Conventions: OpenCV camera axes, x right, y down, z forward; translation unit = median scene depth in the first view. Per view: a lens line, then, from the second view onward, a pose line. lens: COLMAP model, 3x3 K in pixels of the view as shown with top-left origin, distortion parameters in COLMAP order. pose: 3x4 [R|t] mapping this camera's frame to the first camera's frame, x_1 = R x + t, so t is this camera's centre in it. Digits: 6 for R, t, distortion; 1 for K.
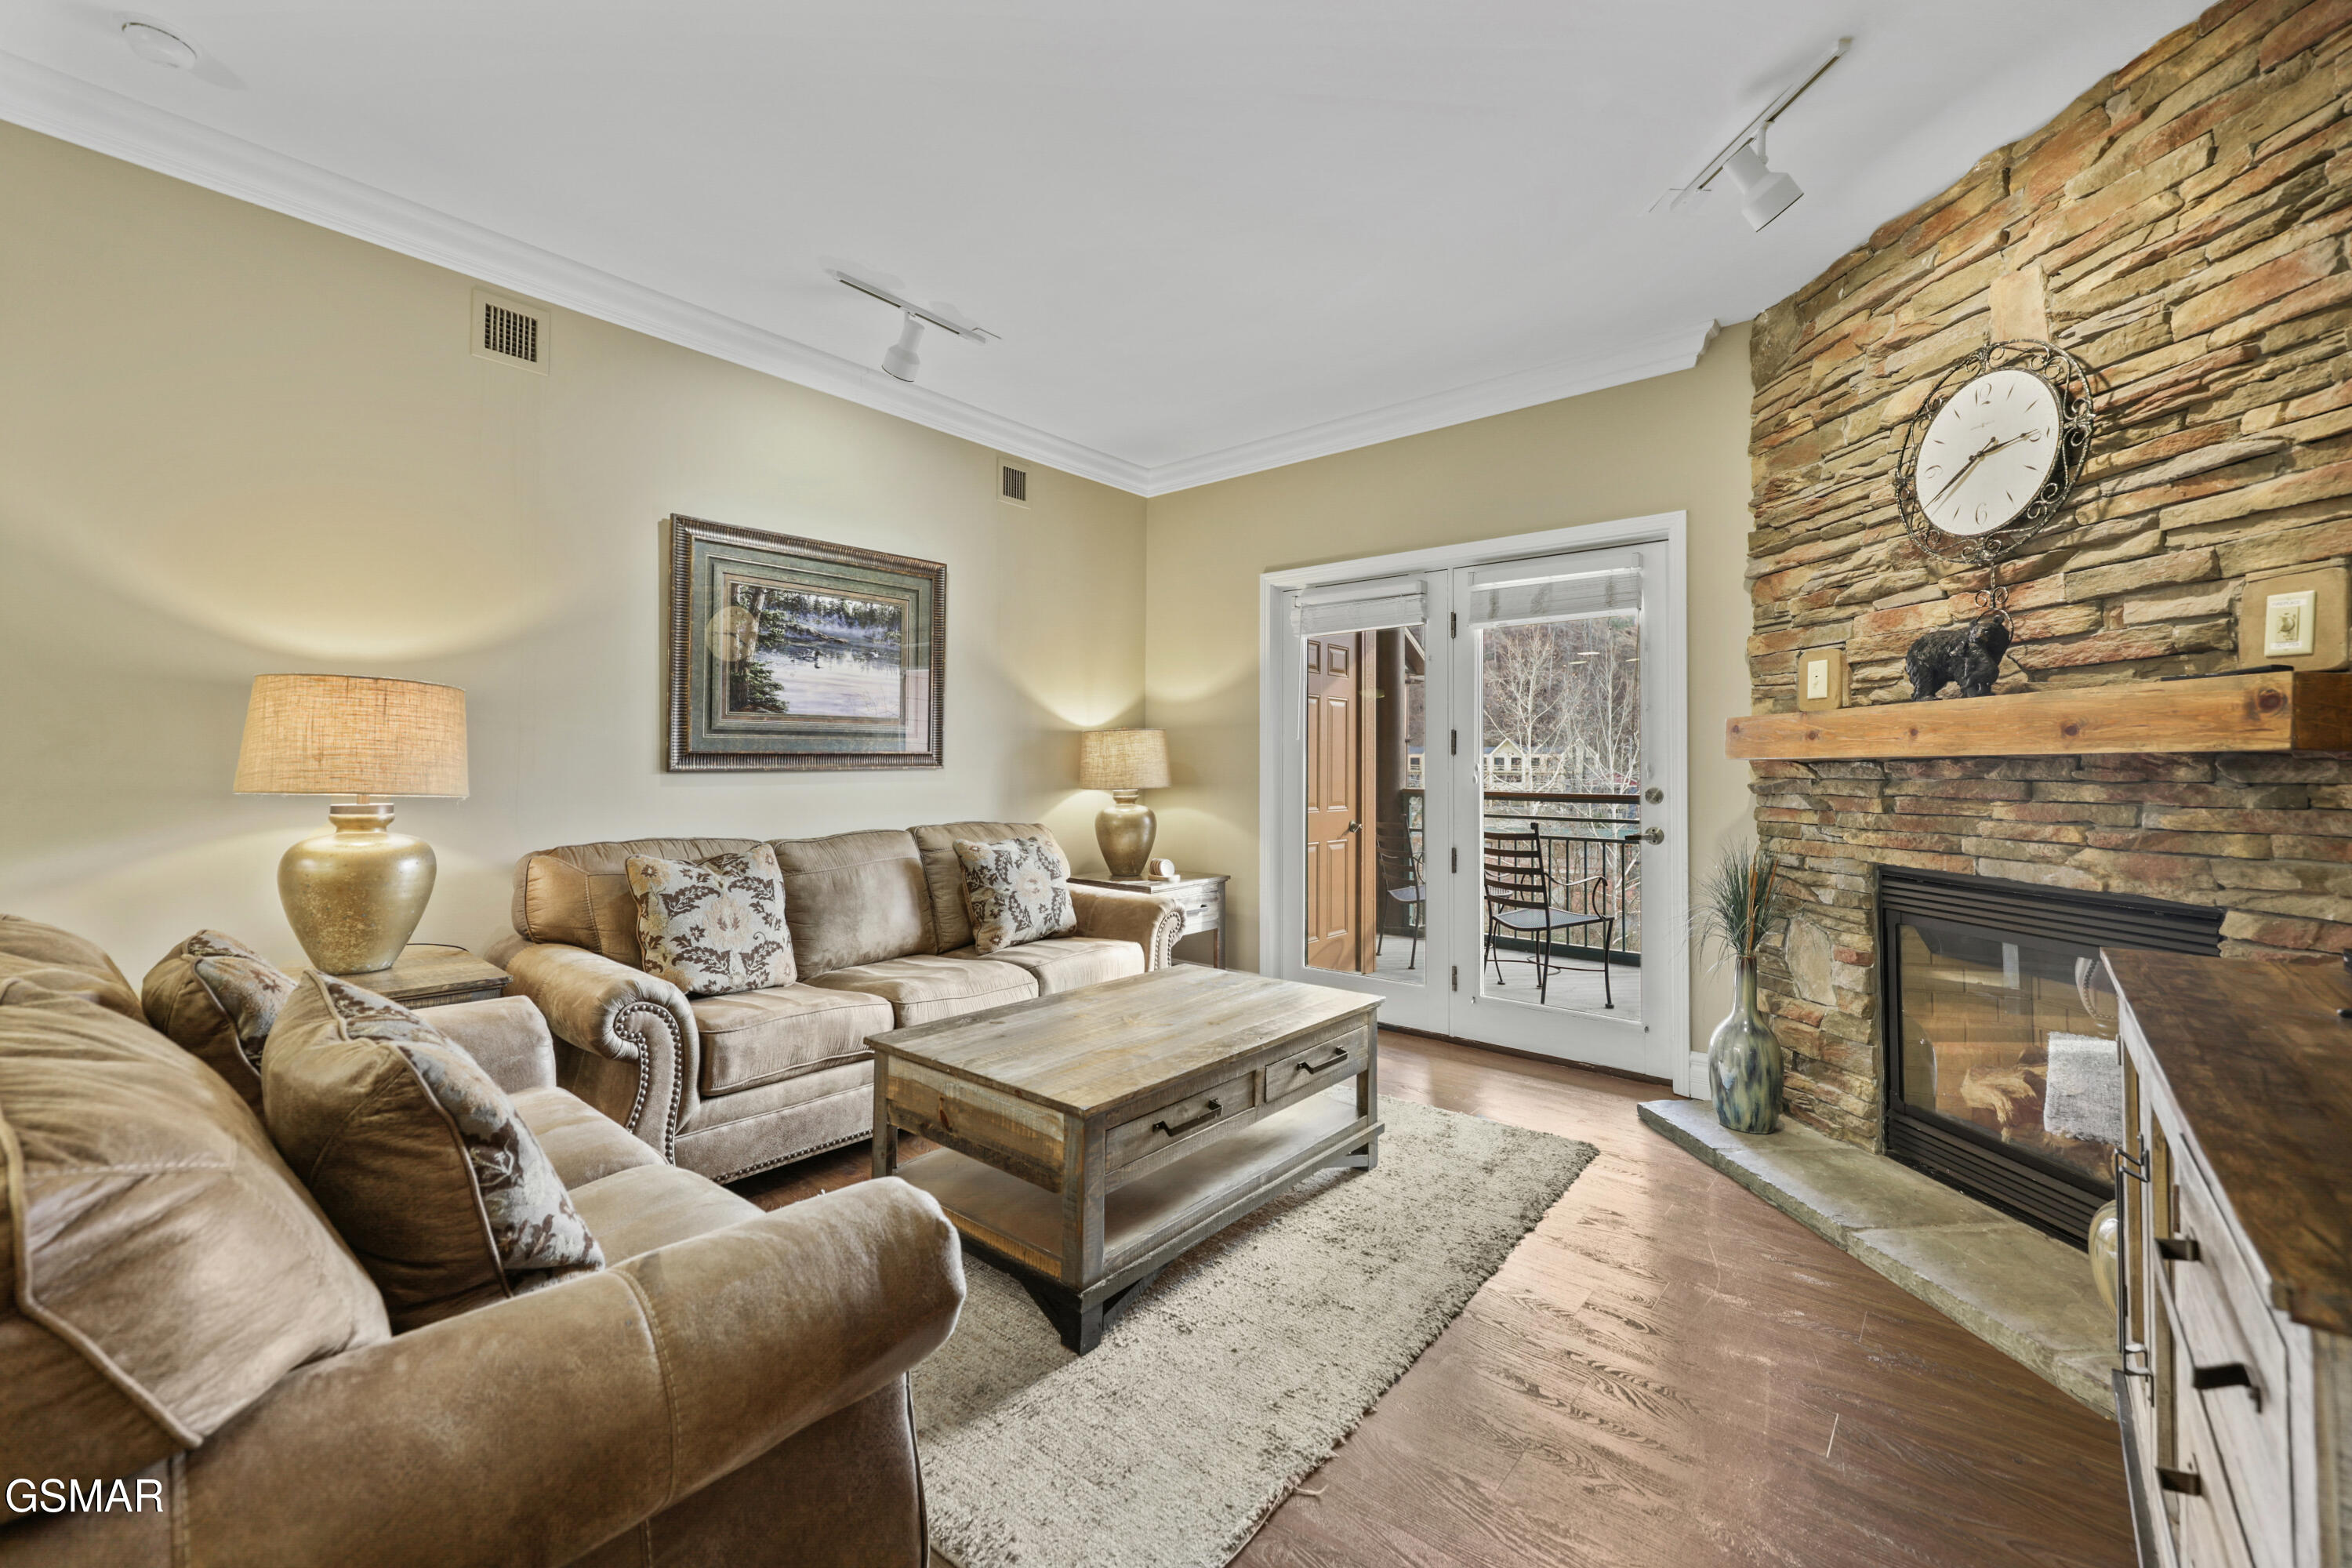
lens RADIAL K [[960.7, 0, 1170.9], [0, 960.7, 746.1], [0, 0, 1]] dist [-0.000990, 0.000003]
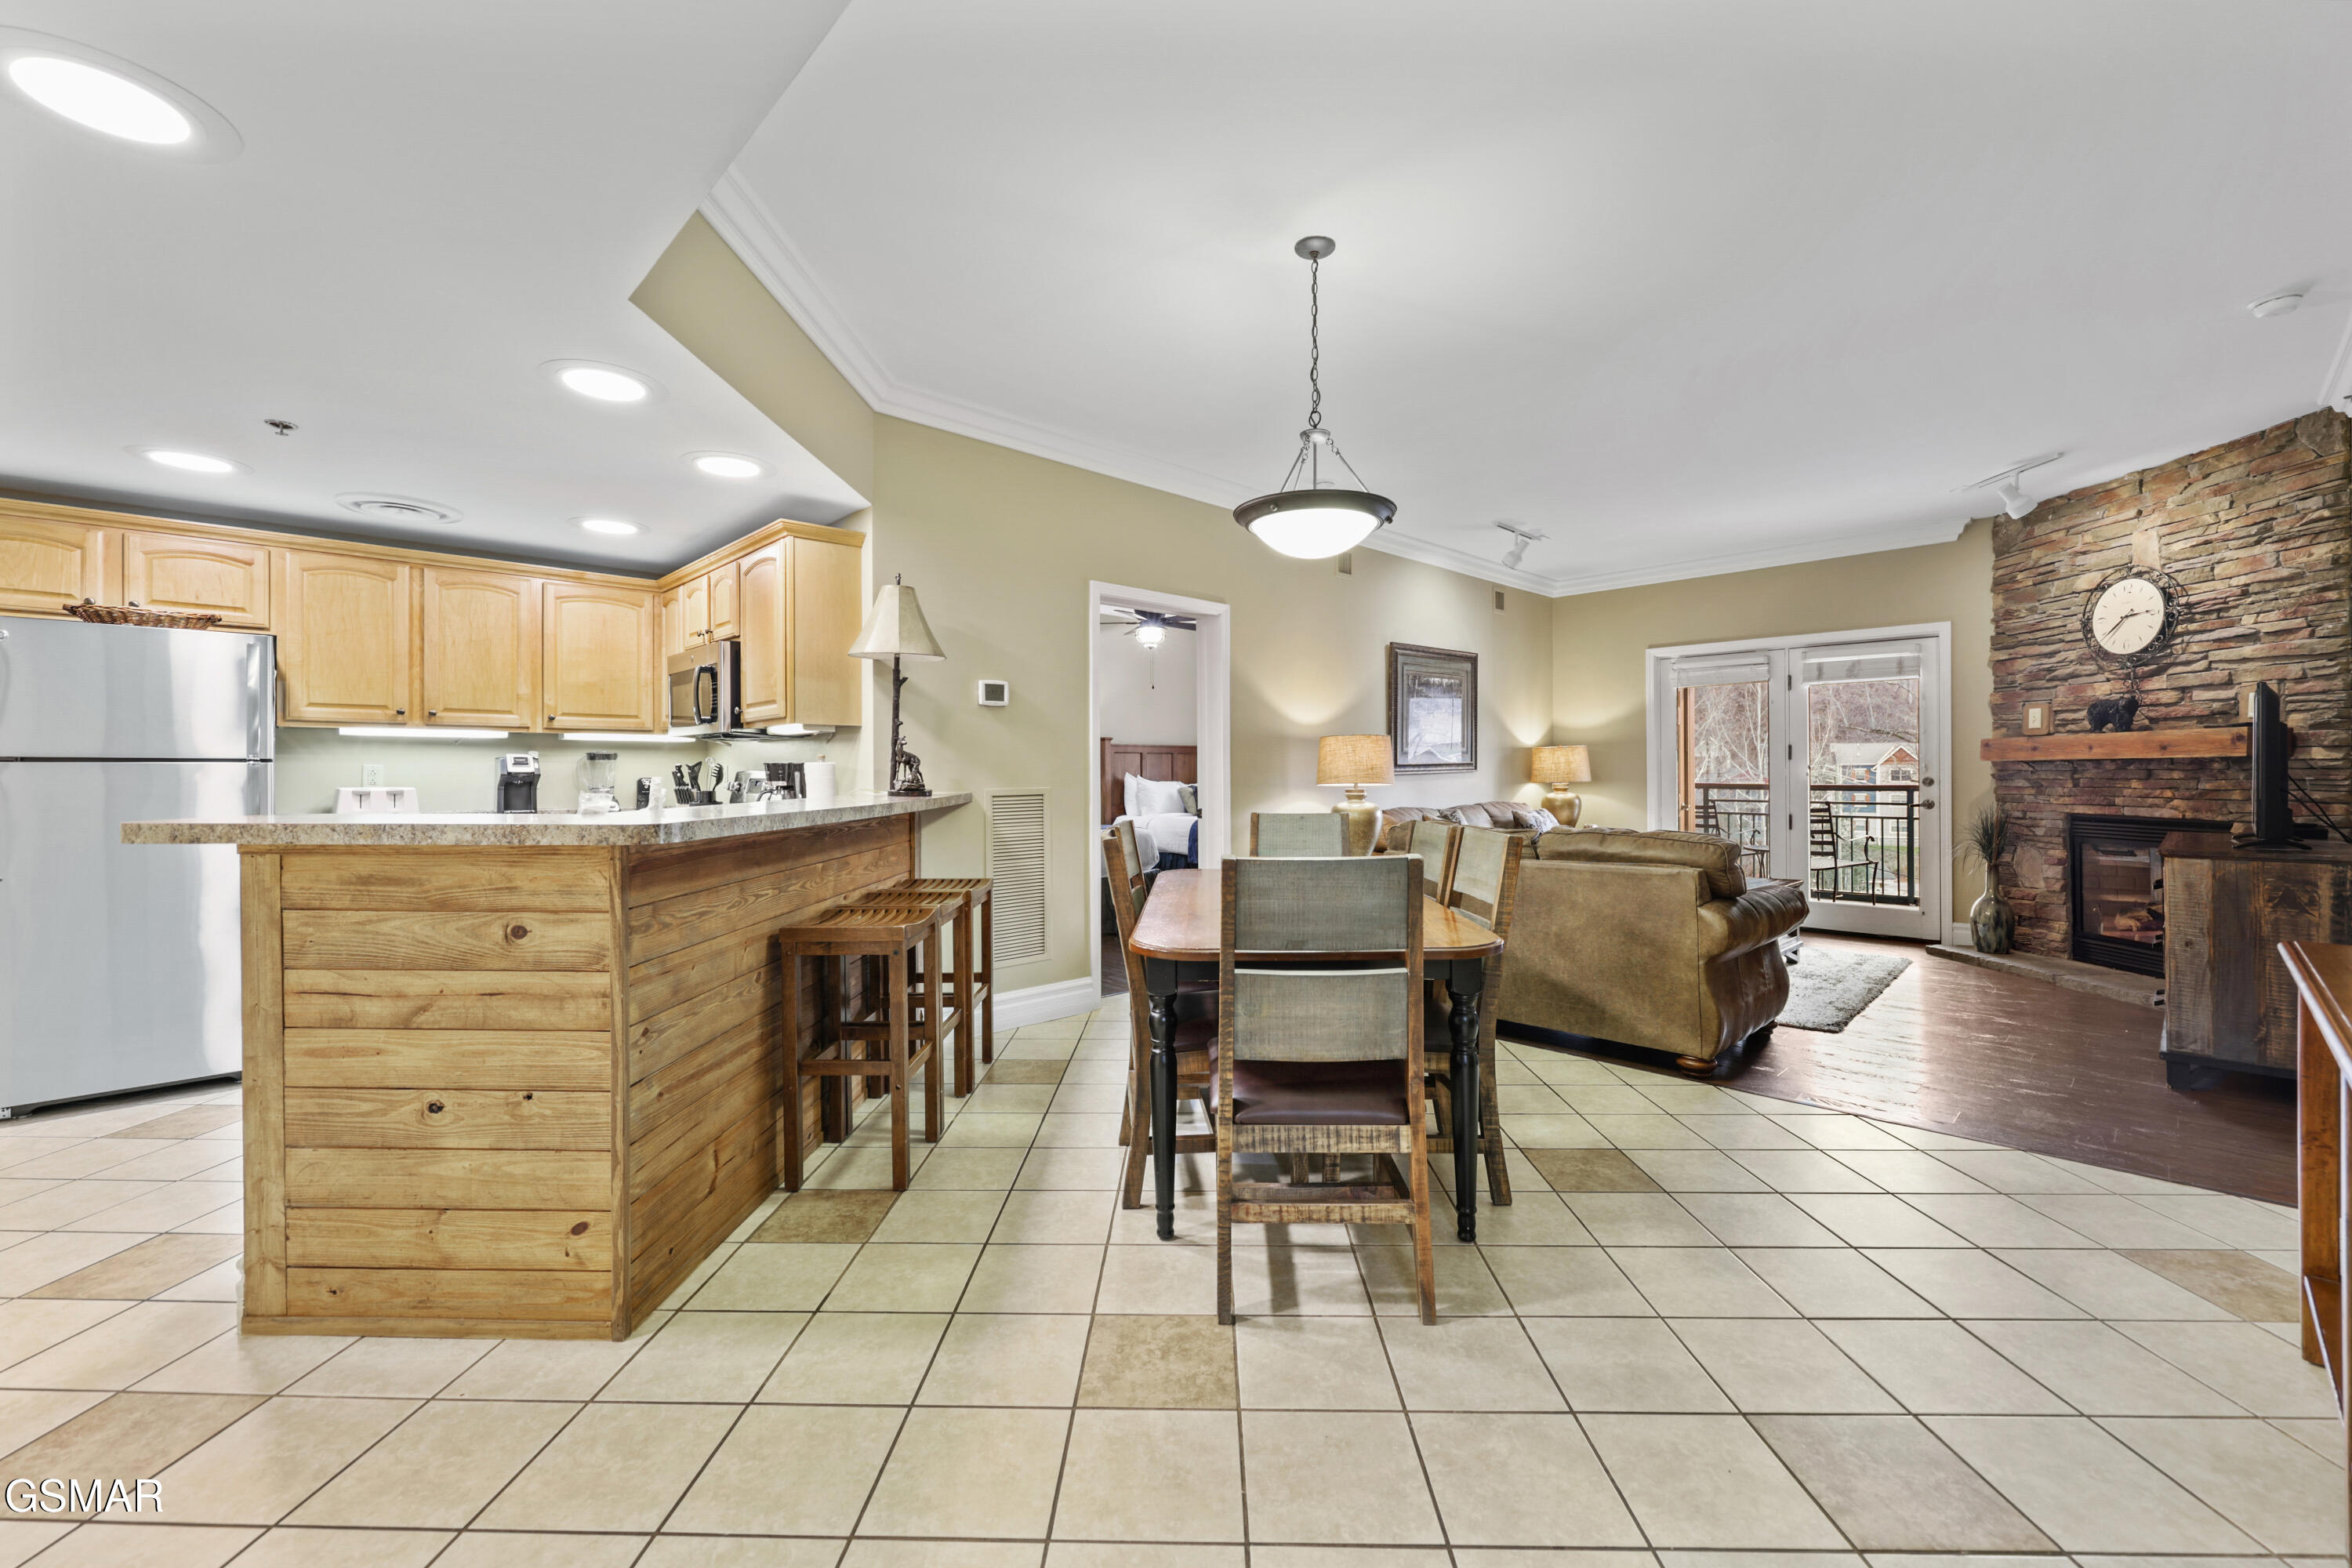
lens RADIAL K [[951.9, 0, 1167.4], [0, 951.9, 772.0], [0, 0, 1]] dist [-0.001029, 0.000046]
pose [[0.993801, -0.010986, -0.110627, -1.090124], [0.013480, 0.999671, 0.021820, -0.036073], [0.110351, -0.023176, 0.993622, -1.402401]]
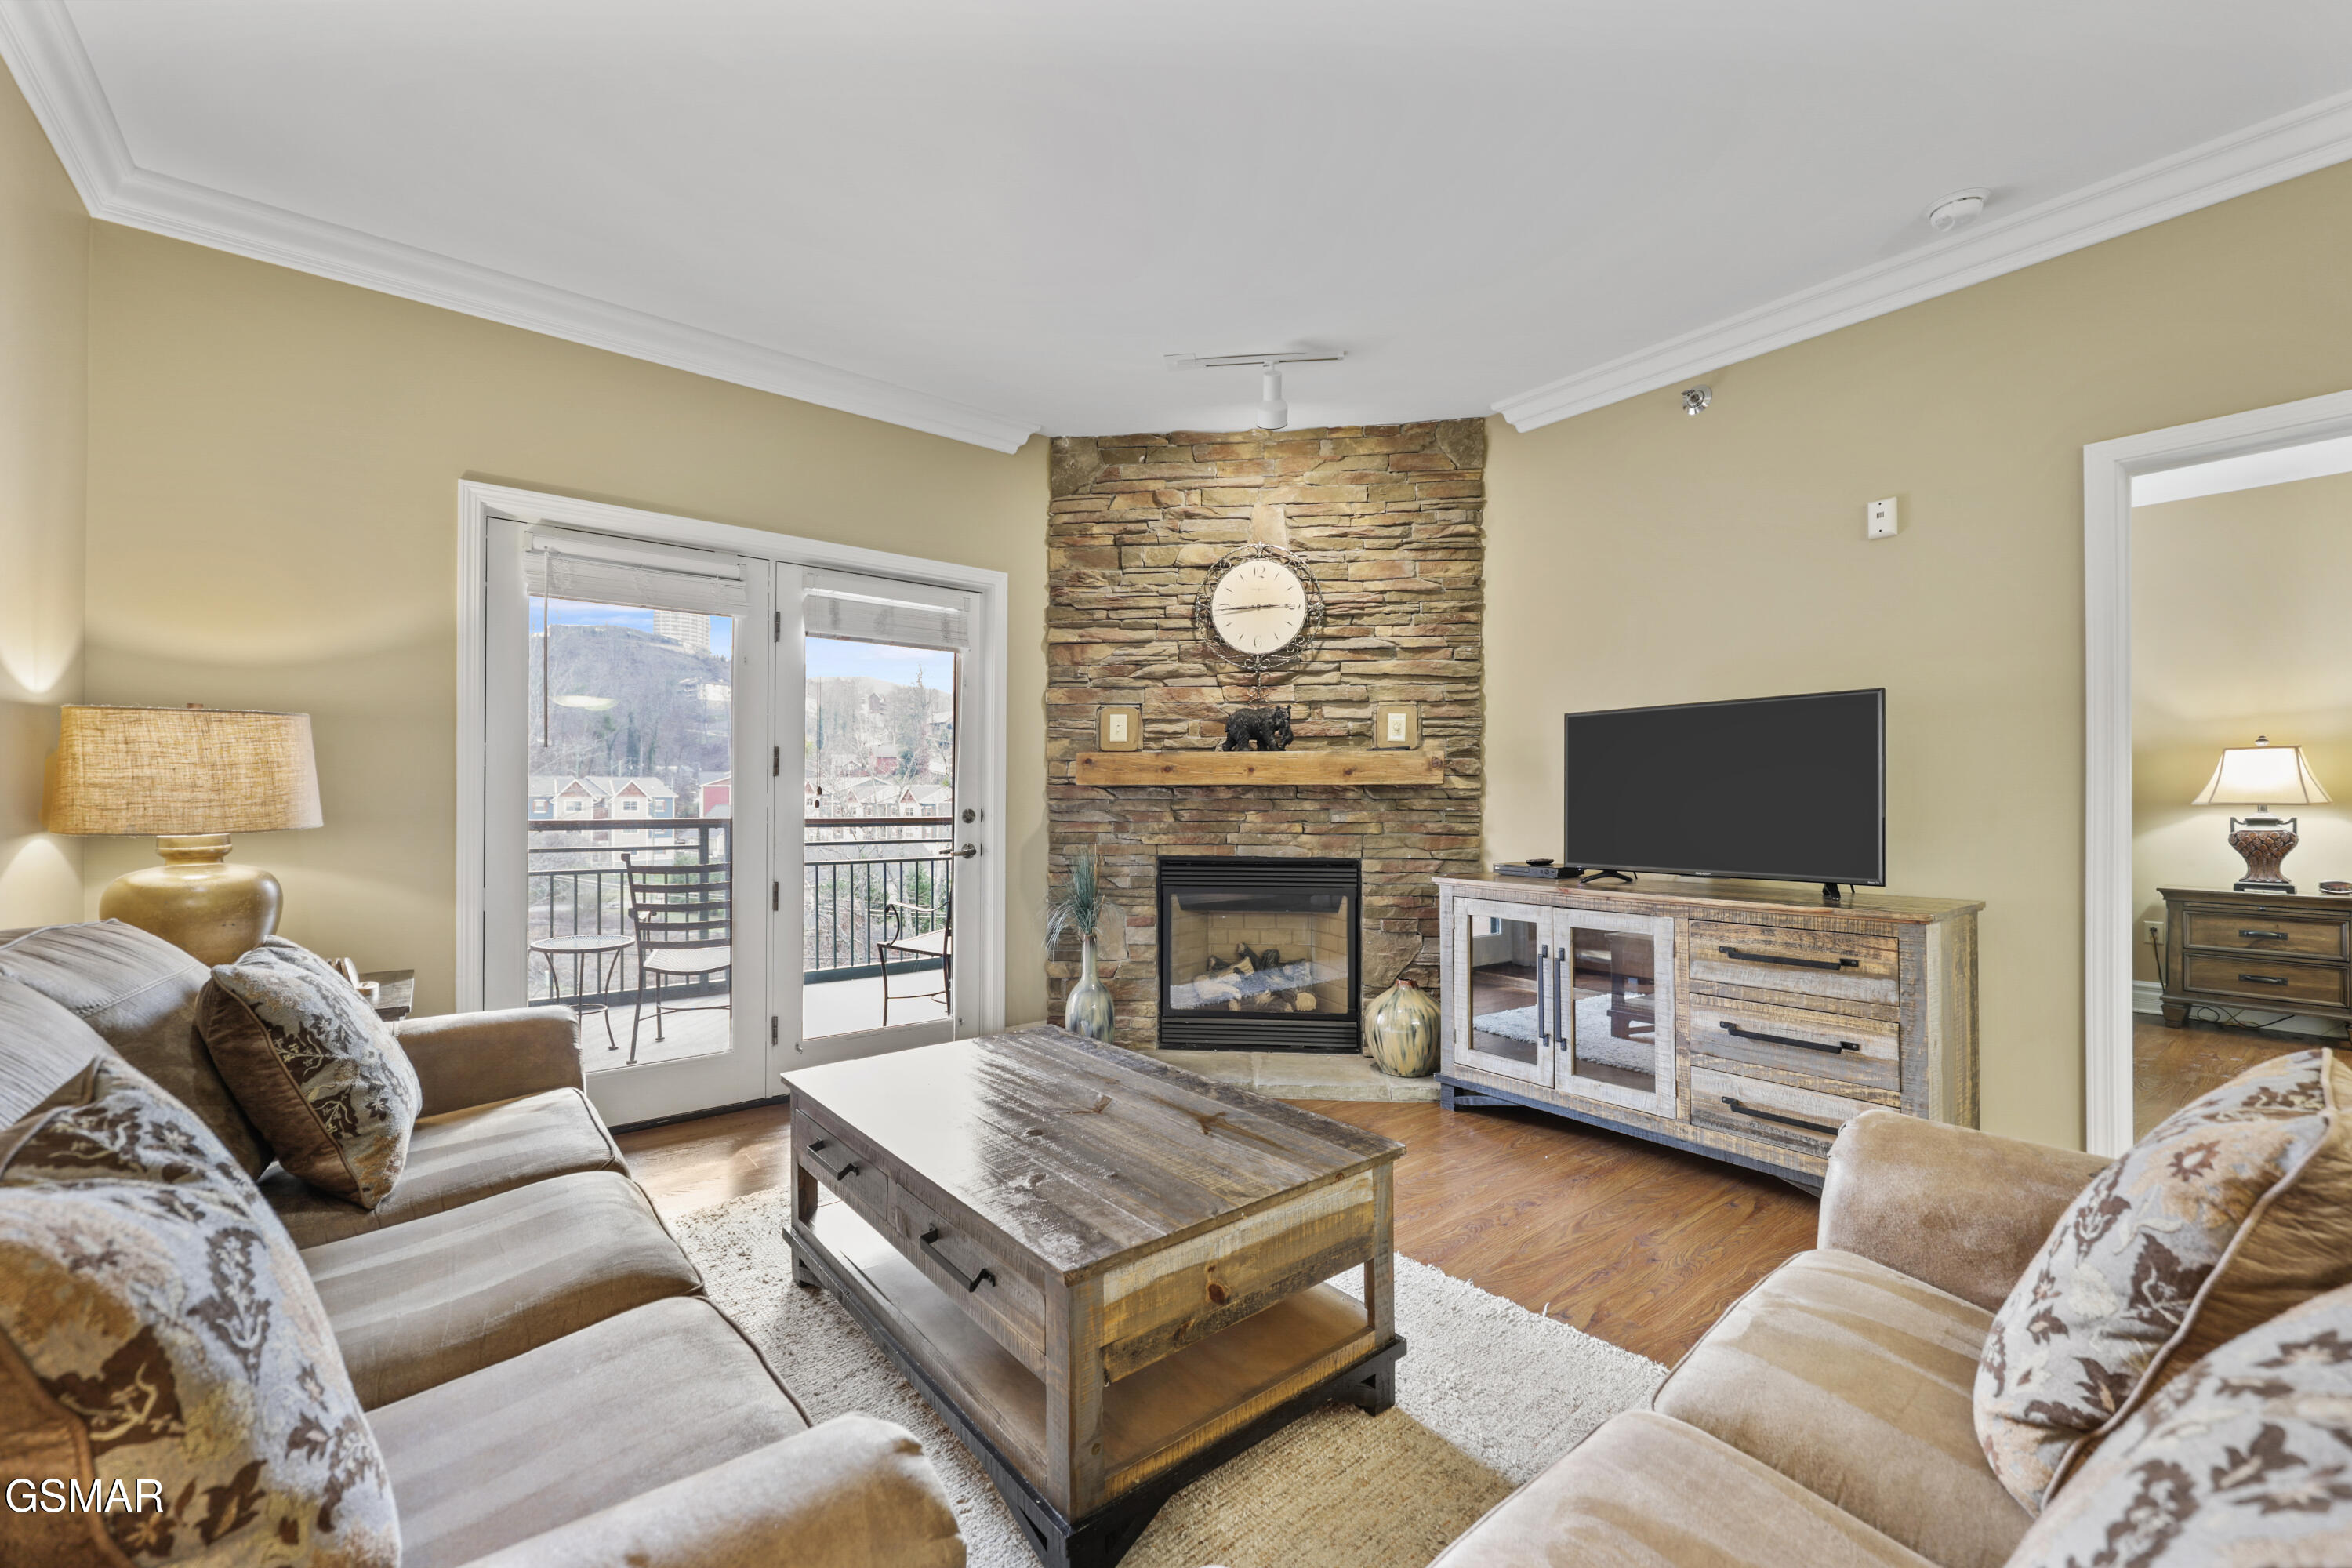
lens RADIAL K [[949.4, 0, 1174.5], [0, 949.4, 797.8], [0, 0, 1]] dist [0.000244, 0.000011]
pose [[0.185075, -0.003321, 0.982719, -0.871151], [-0.024546, 0.999667, 0.008002, 0.024590], [-0.982418, -0.025603, 0.184932, 0.870056]]
